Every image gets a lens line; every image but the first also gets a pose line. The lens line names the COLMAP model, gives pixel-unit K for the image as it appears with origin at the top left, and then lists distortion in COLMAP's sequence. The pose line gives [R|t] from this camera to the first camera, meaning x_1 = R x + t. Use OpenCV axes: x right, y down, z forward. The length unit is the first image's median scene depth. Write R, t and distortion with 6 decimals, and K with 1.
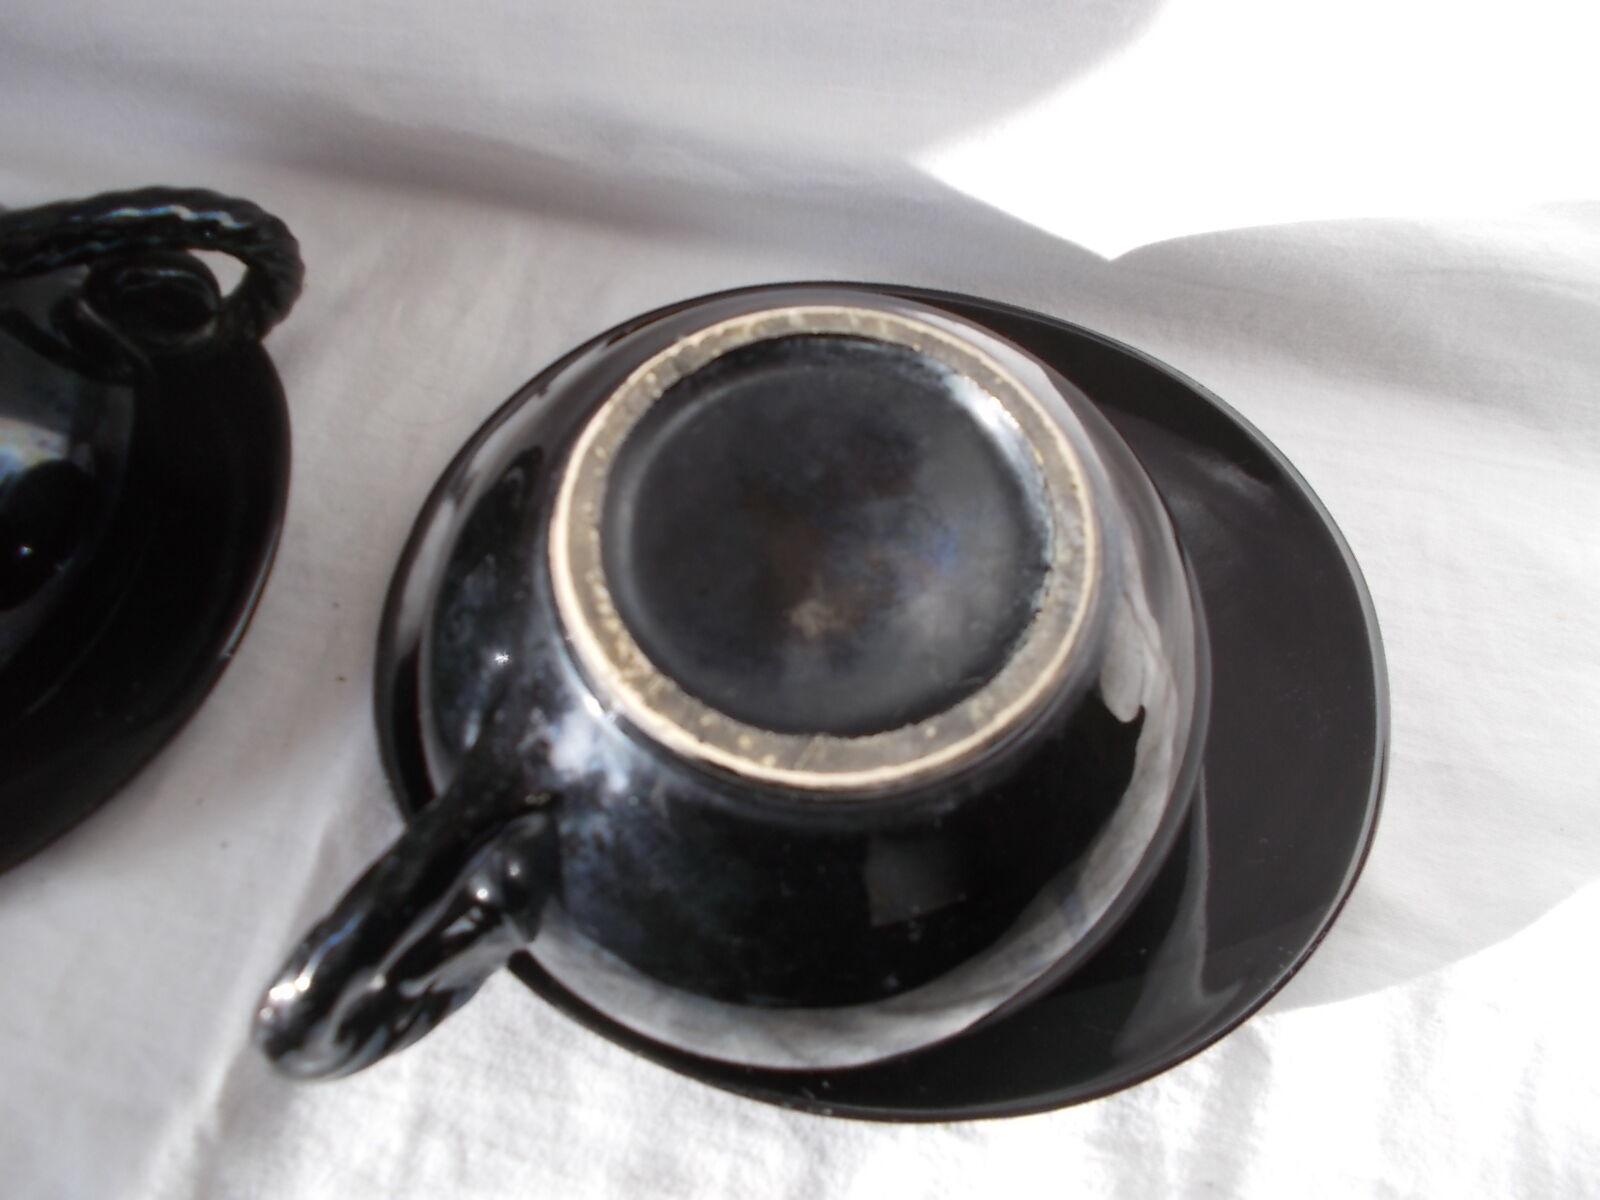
lens RADIAL K [[1210.6, 0, 800.8], [0, 1210.6, 596.5], [0, 0, 1]] dist [0.024821, -0.023914]
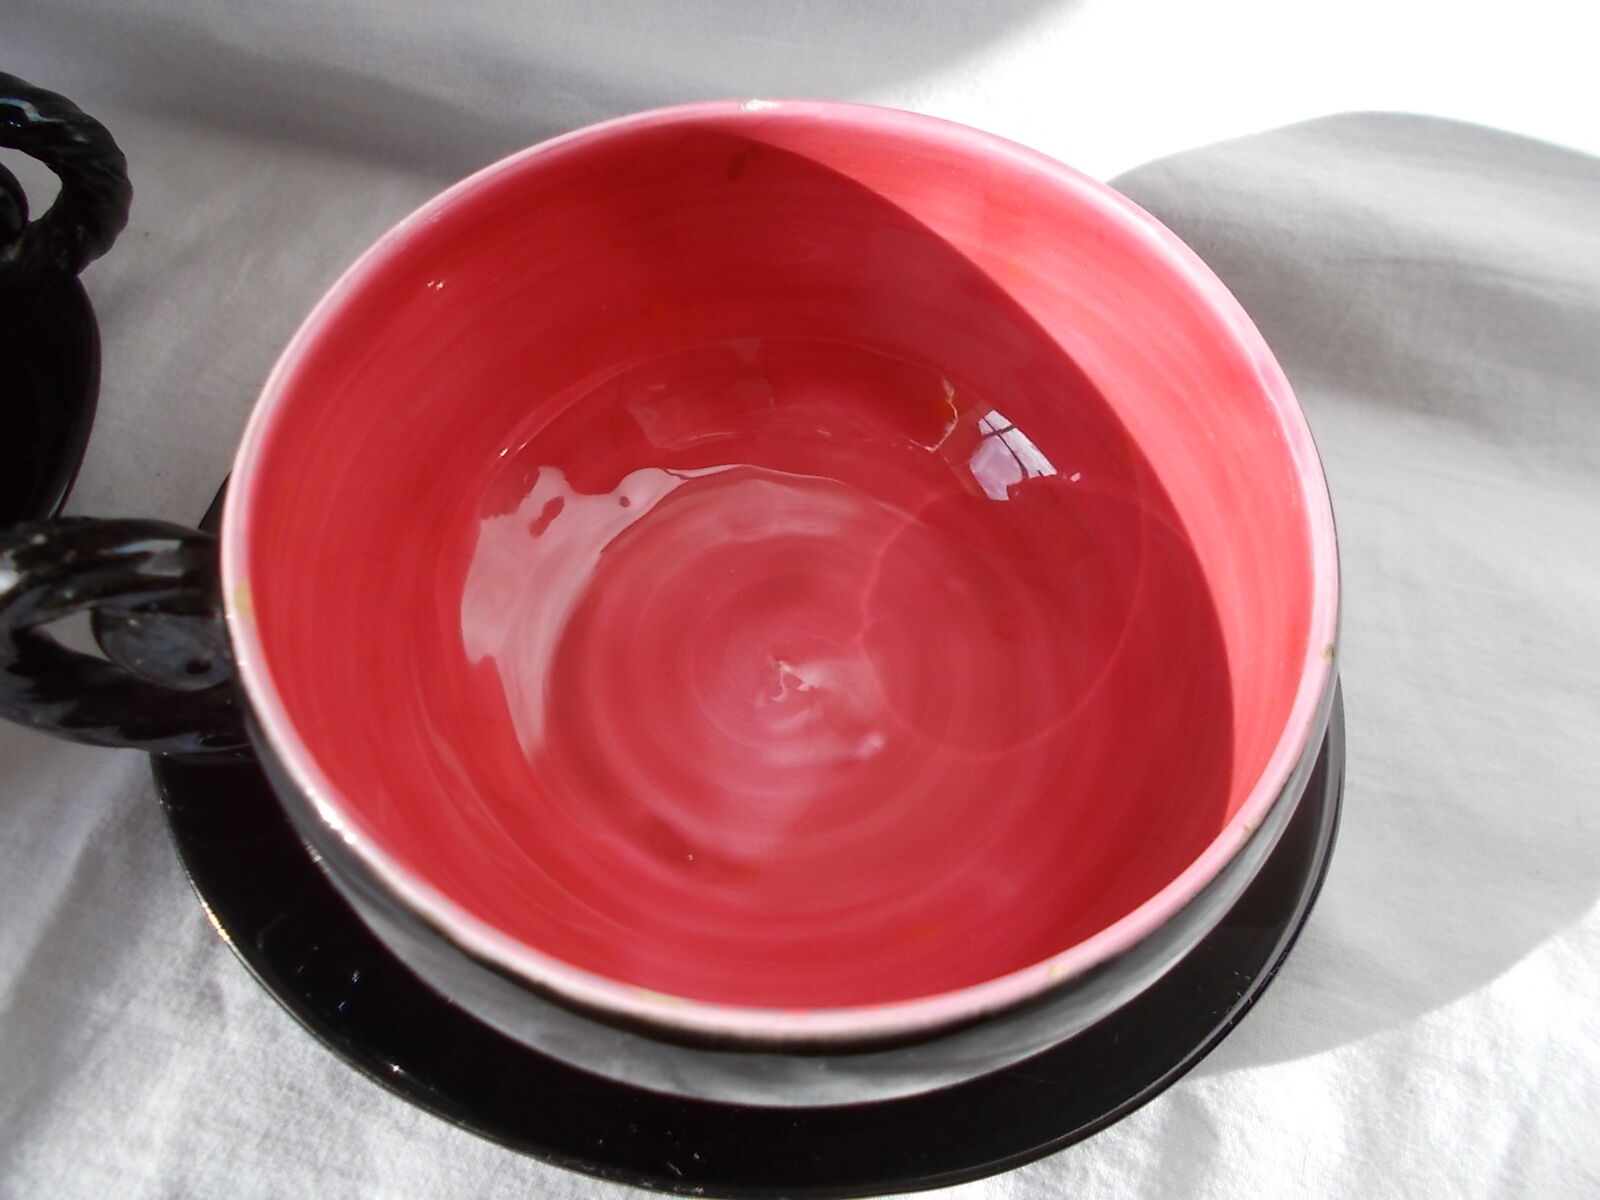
lens RADIAL K [[1210.6, 0, 798.6], [0, 1210.6, 595.2], [0, 0, 1]] dist [0.024821, -0.023914]
pose [[0.997265, 0.040279, 0.061971, 0.028520], [-0.034178, 0.994742, -0.096536, 0.094497], [-0.065534, 0.094154, 0.993398, 0.140638]]
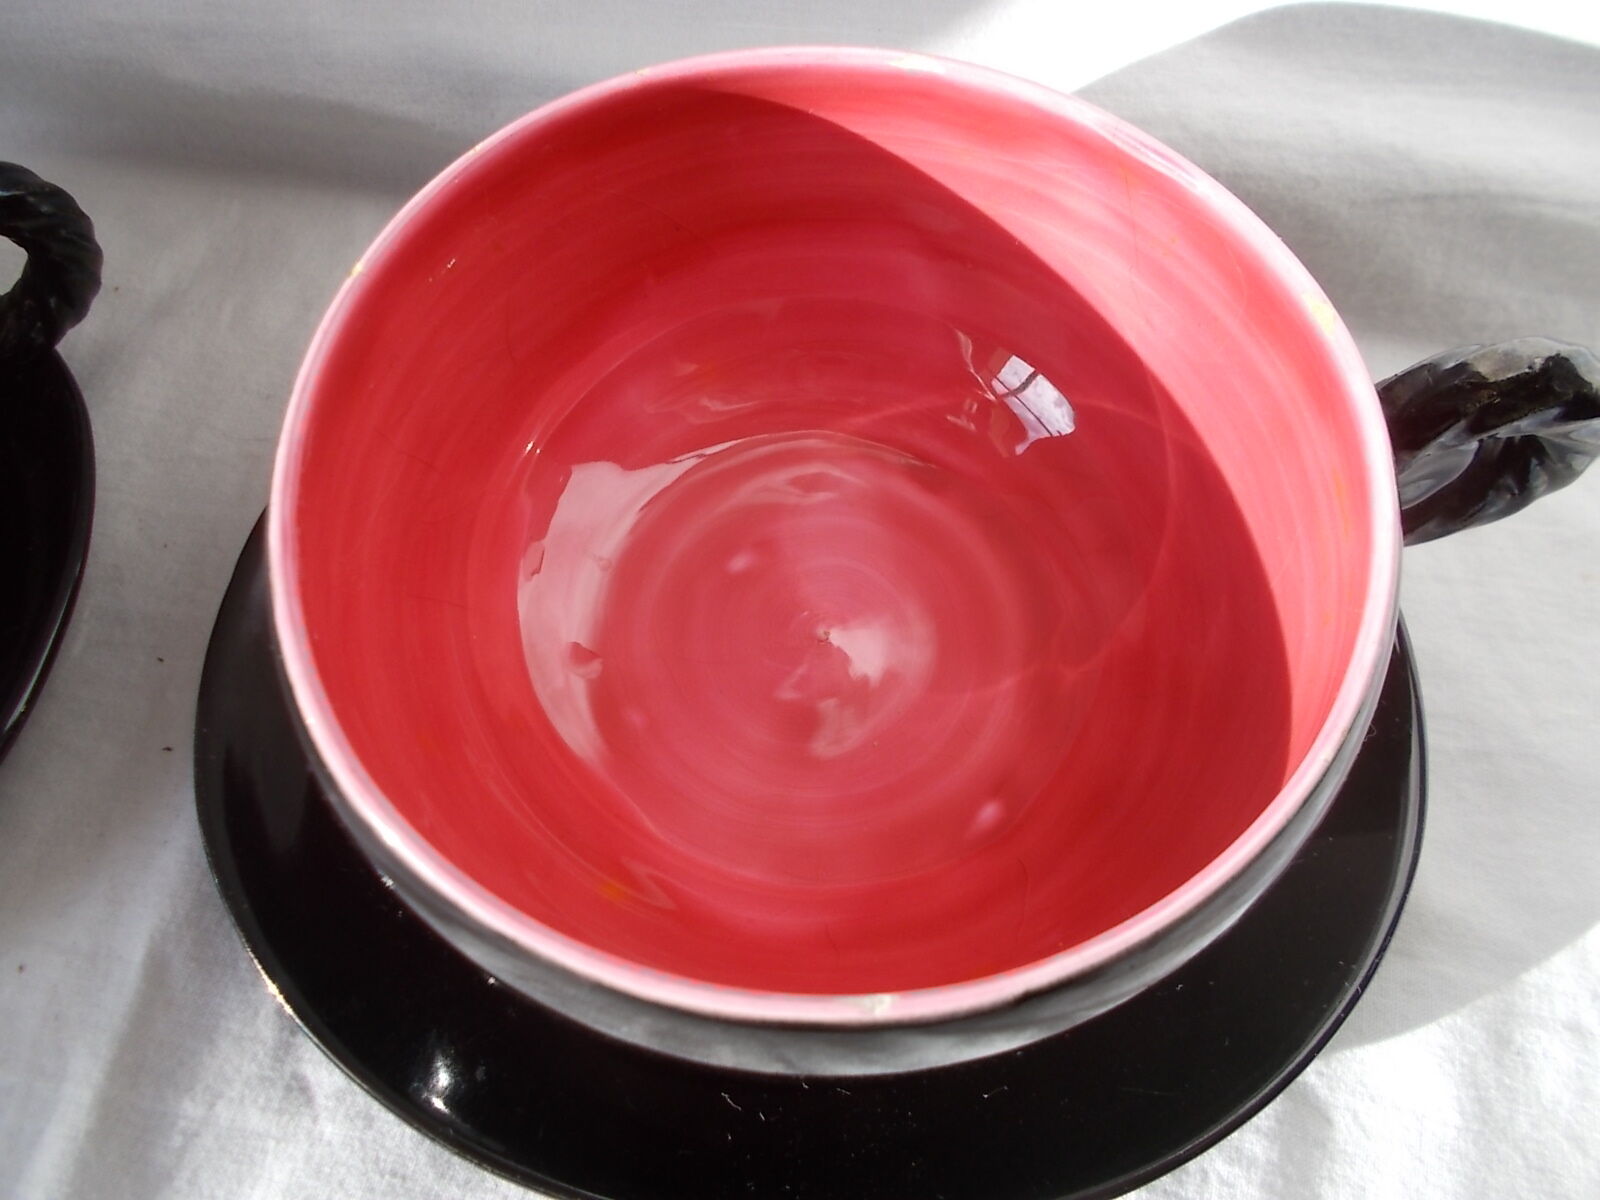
lens RADIAL K [[1210.6, 0, 799.3], [0, 1210.6, 592.0], [0, 0, 1]] dist [0.024821, -0.023914]
pose [[0.995037, -0.064214, 0.076009, -0.015559], [0.067798, 0.996659, -0.045554, 0.031624], [-0.072829, 0.050481, 0.996066, 0.167257]]
